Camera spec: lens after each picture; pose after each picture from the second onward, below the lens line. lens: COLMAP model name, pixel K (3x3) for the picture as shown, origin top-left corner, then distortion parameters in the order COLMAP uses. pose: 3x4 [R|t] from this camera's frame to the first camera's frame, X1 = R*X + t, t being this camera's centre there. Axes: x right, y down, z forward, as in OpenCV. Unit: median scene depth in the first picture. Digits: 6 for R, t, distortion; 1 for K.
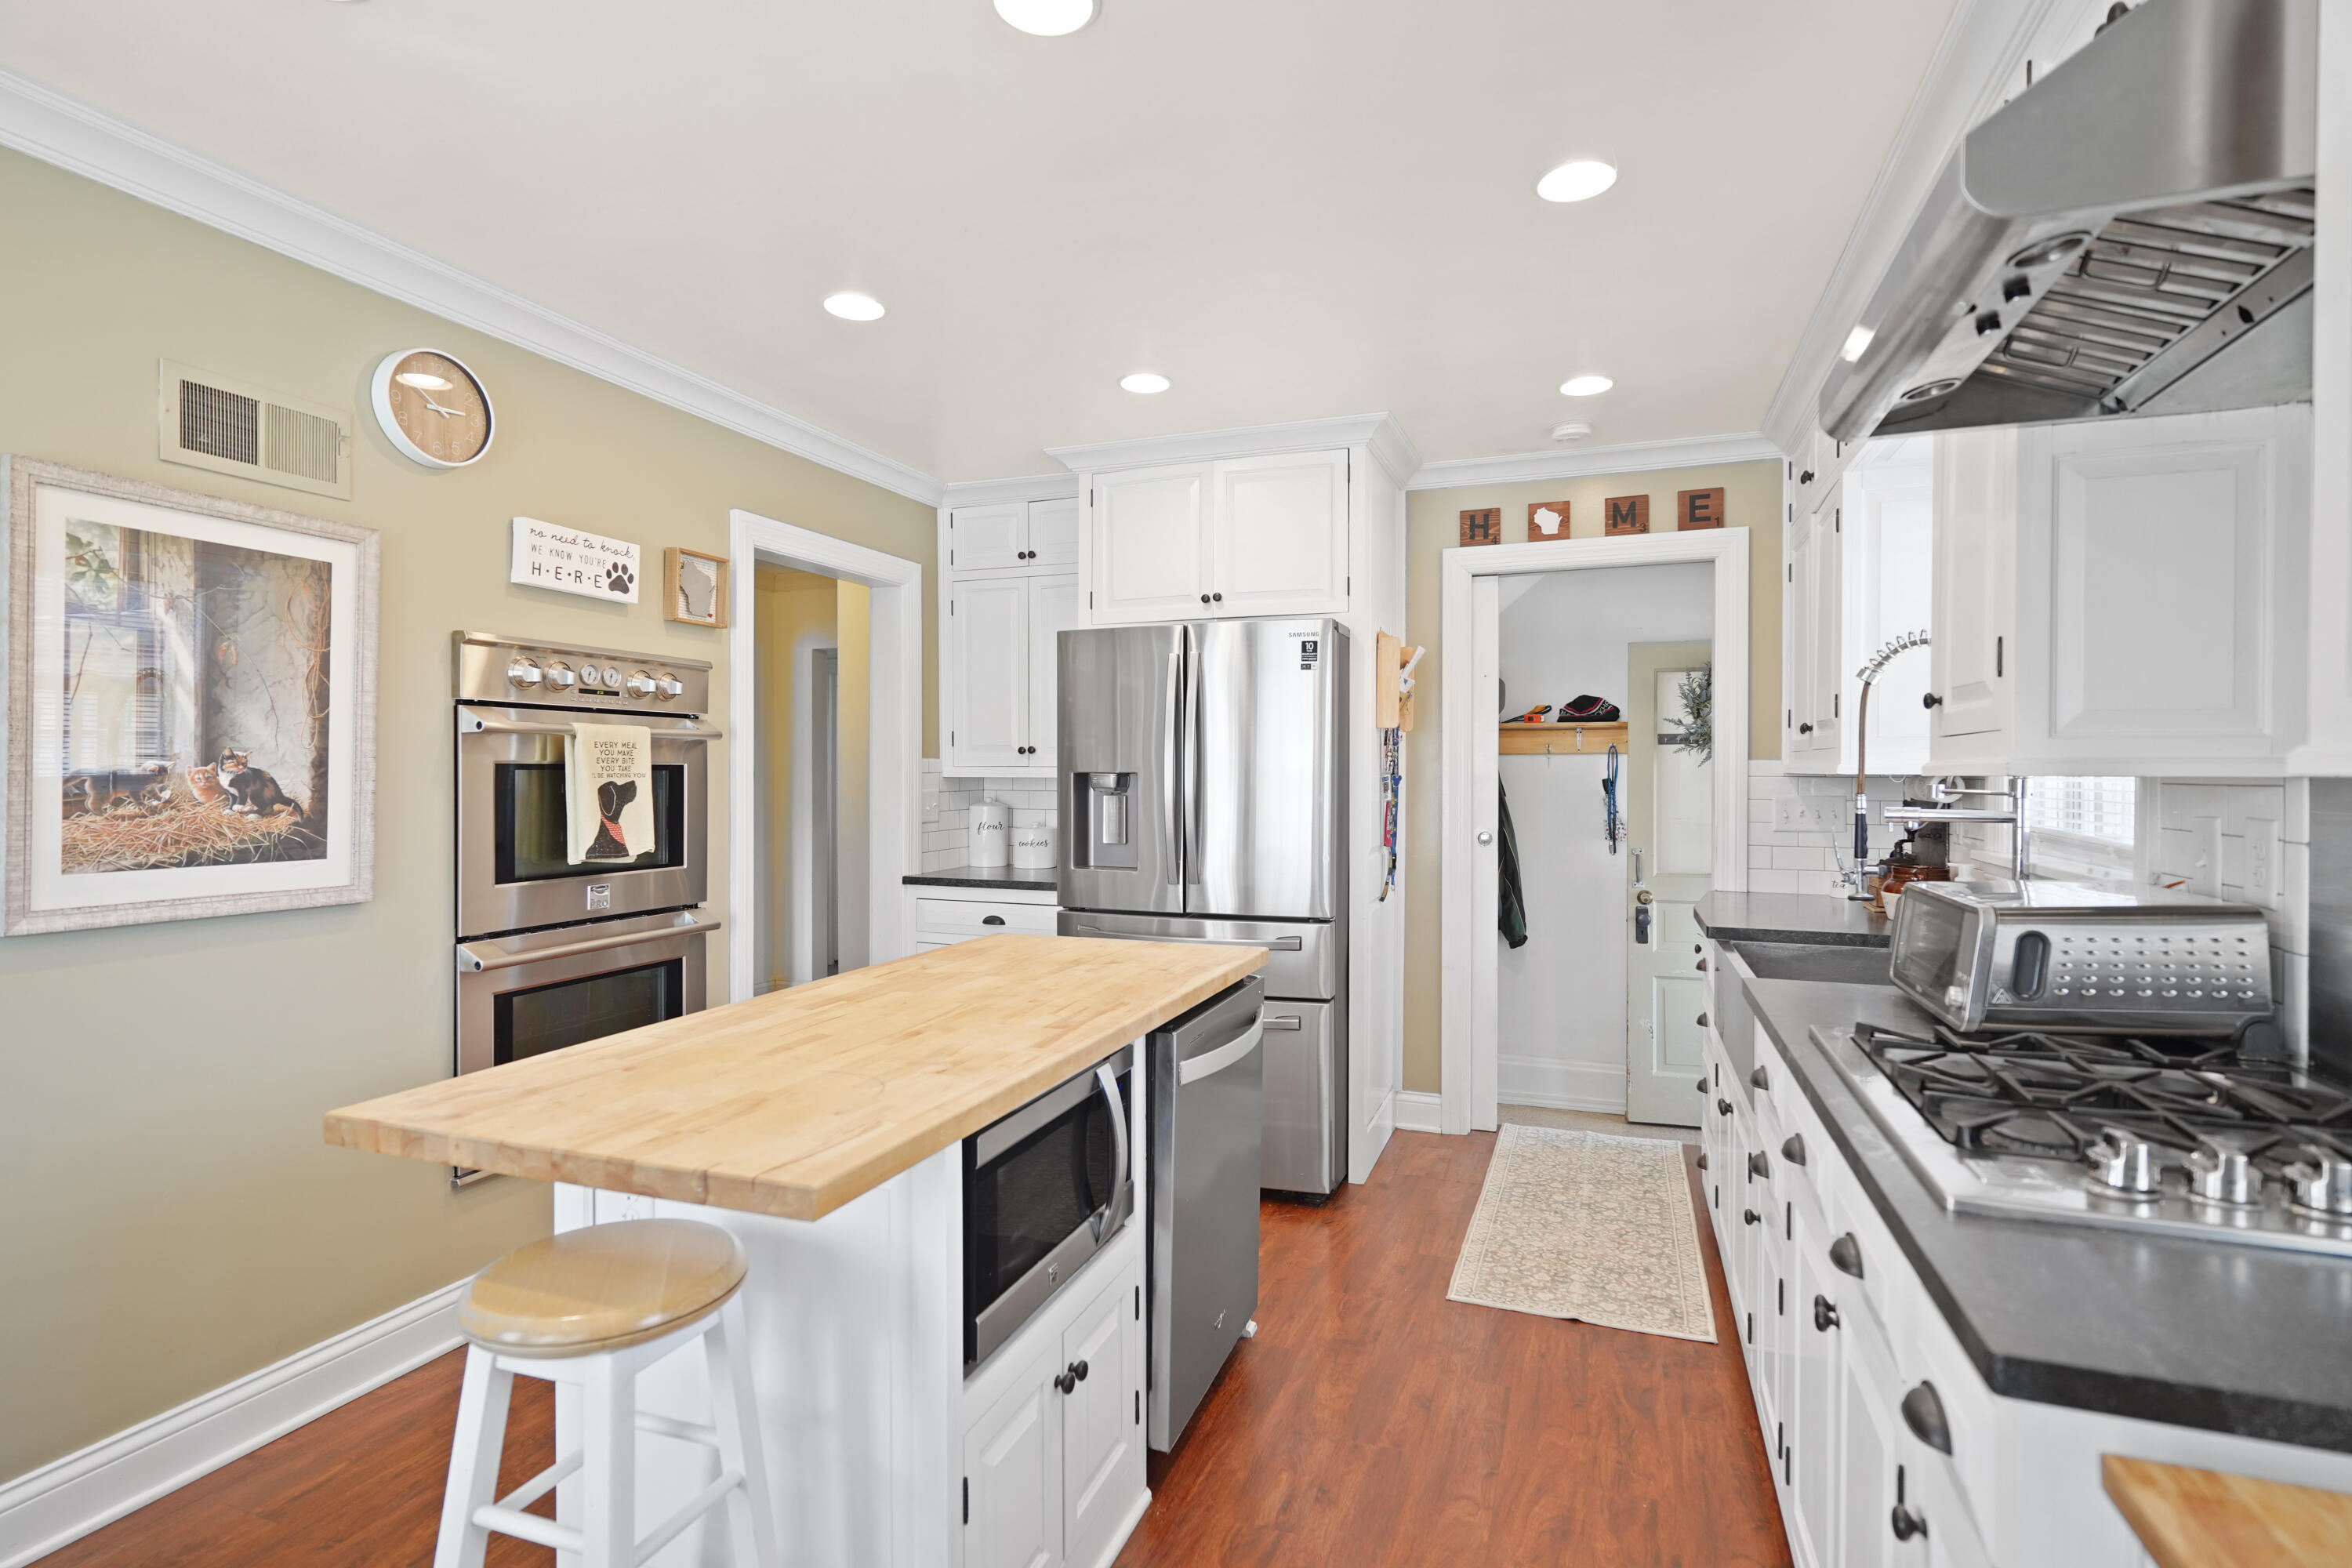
lens RADIAL K [[1147.9, 0, 1169.0], [0, 1147.9, 772.2], [0, 0, 1]] dist [0.001277, -0.000132]
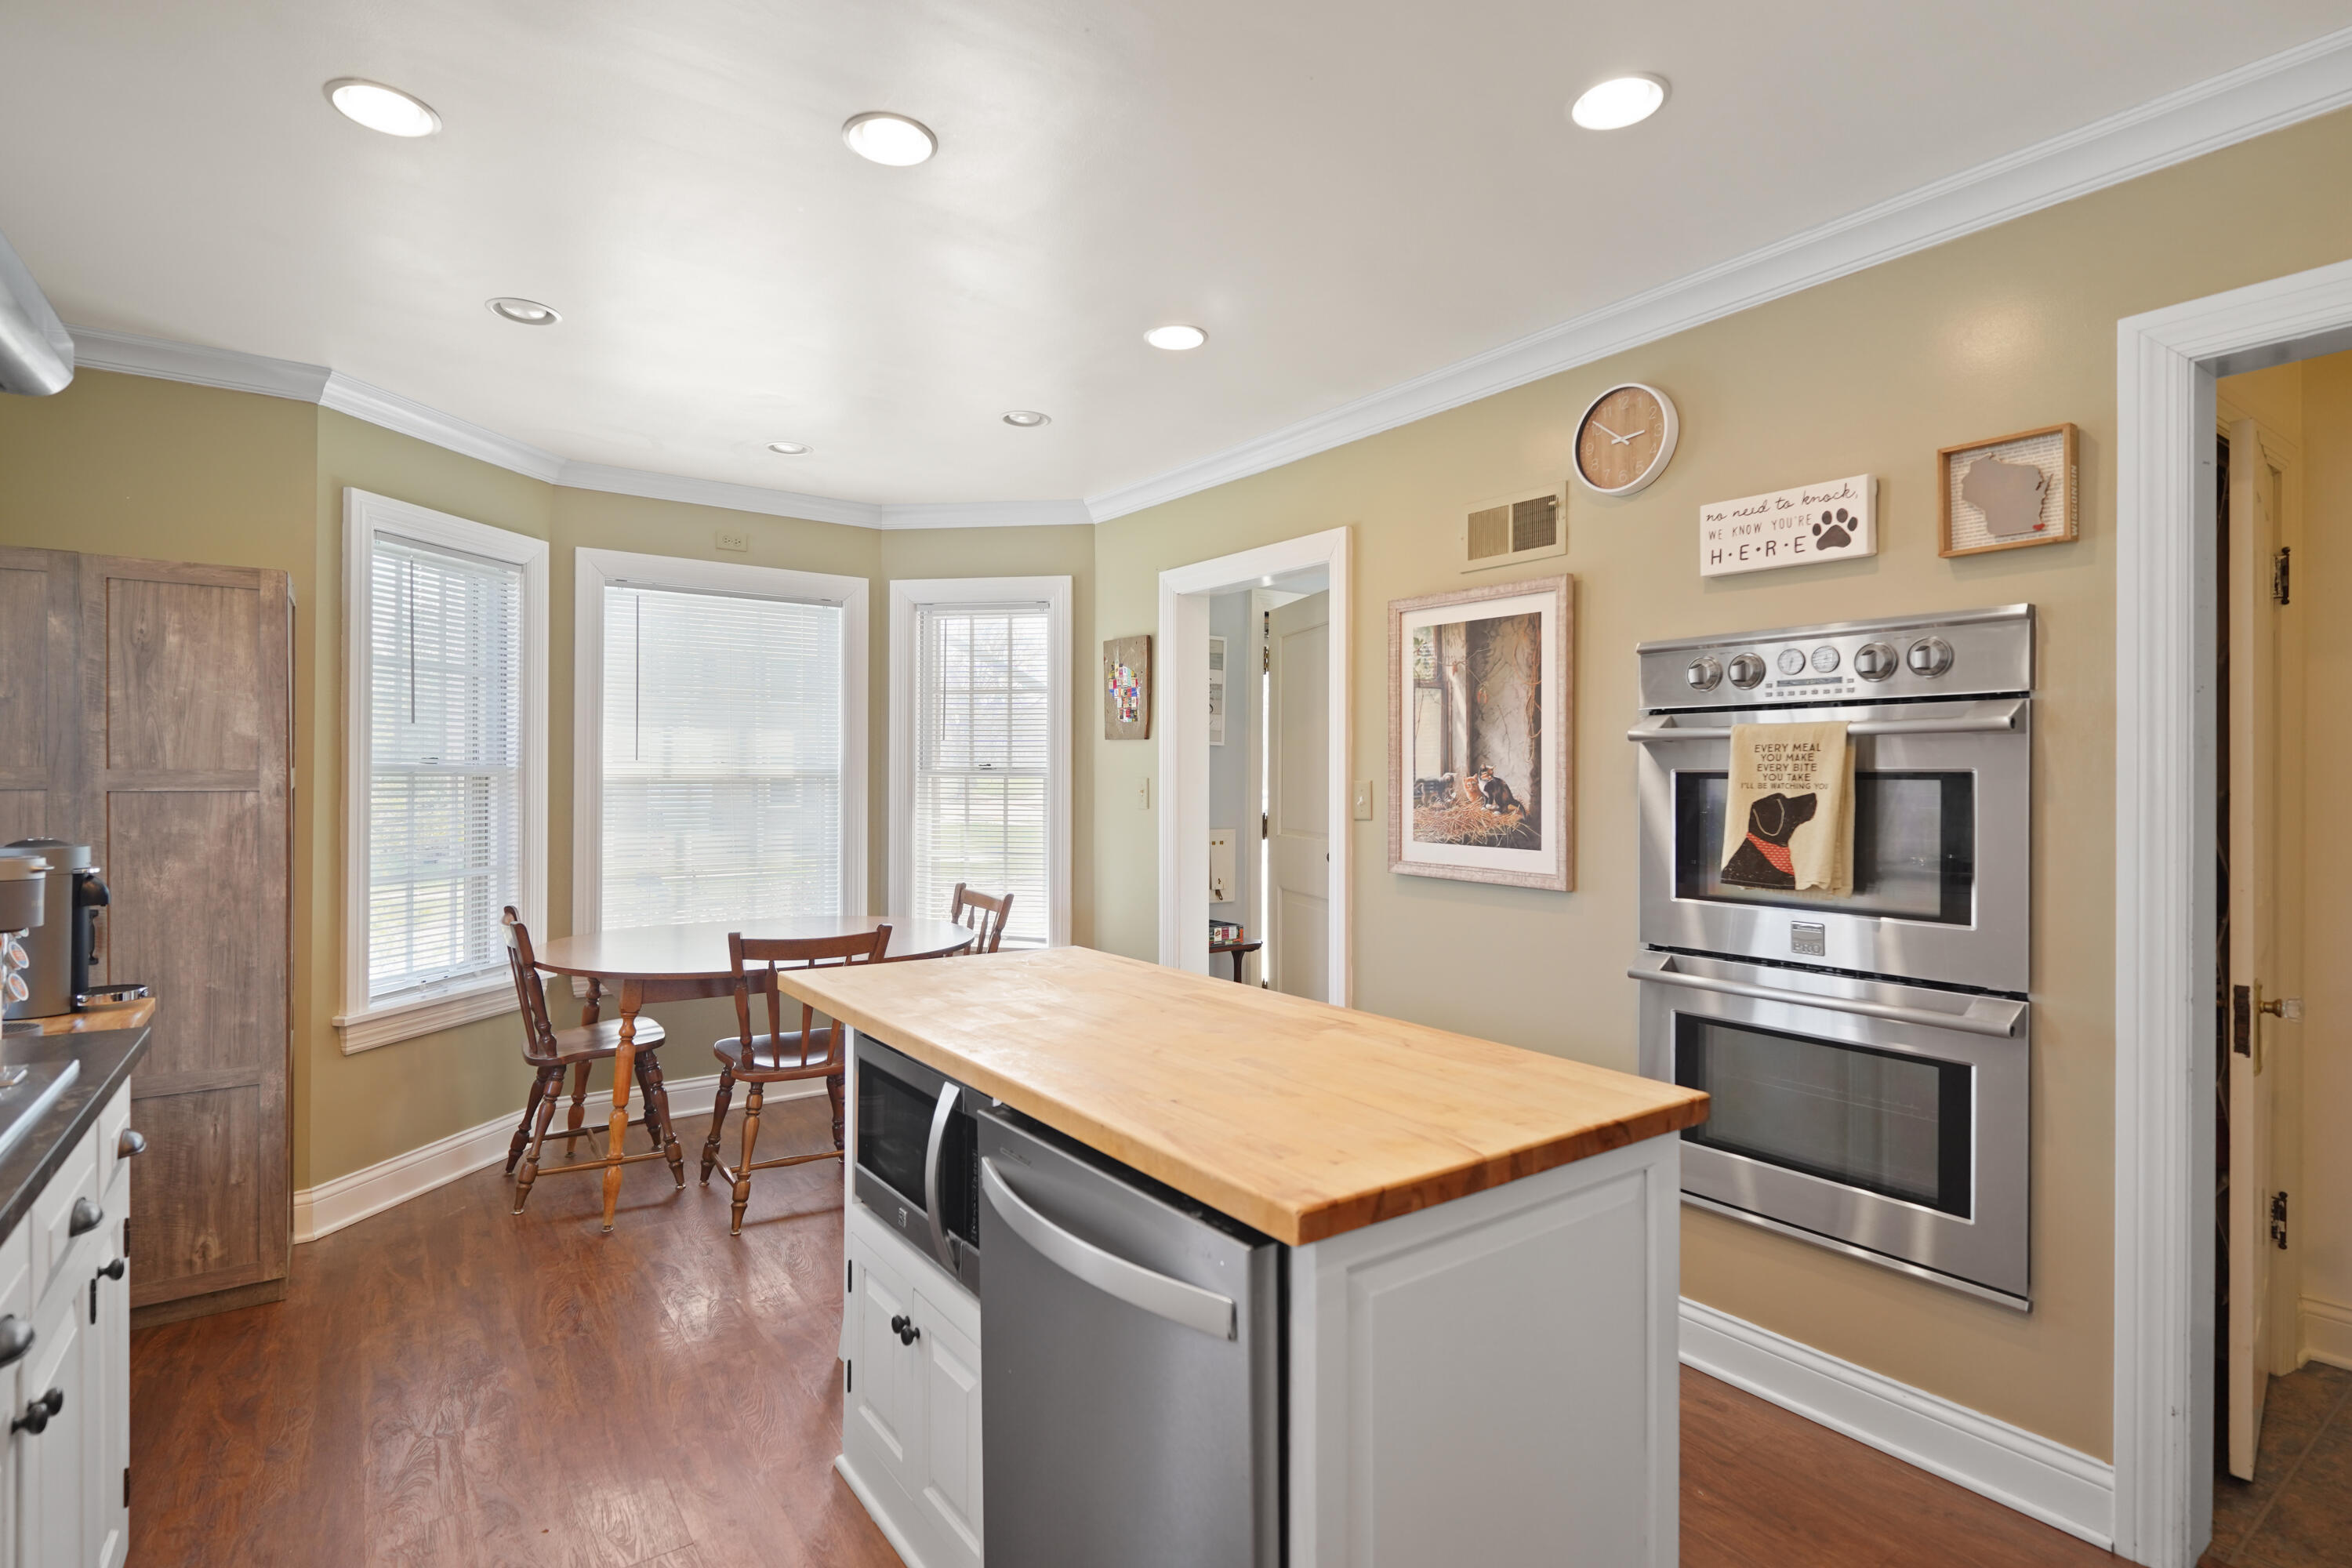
lens RADIAL K [[1147.9, 0, 1169.0], [0, 1147.9, 772.2], [0, 0, 1]] dist [0.001277, -0.000132]
pose [[-0.561132, -0.010778, -0.827656, 0.526088], [-0.008191, 0.999939, -0.007468, 0.003259], [0.827686, 0.002589, -0.561186, 1.386232]]
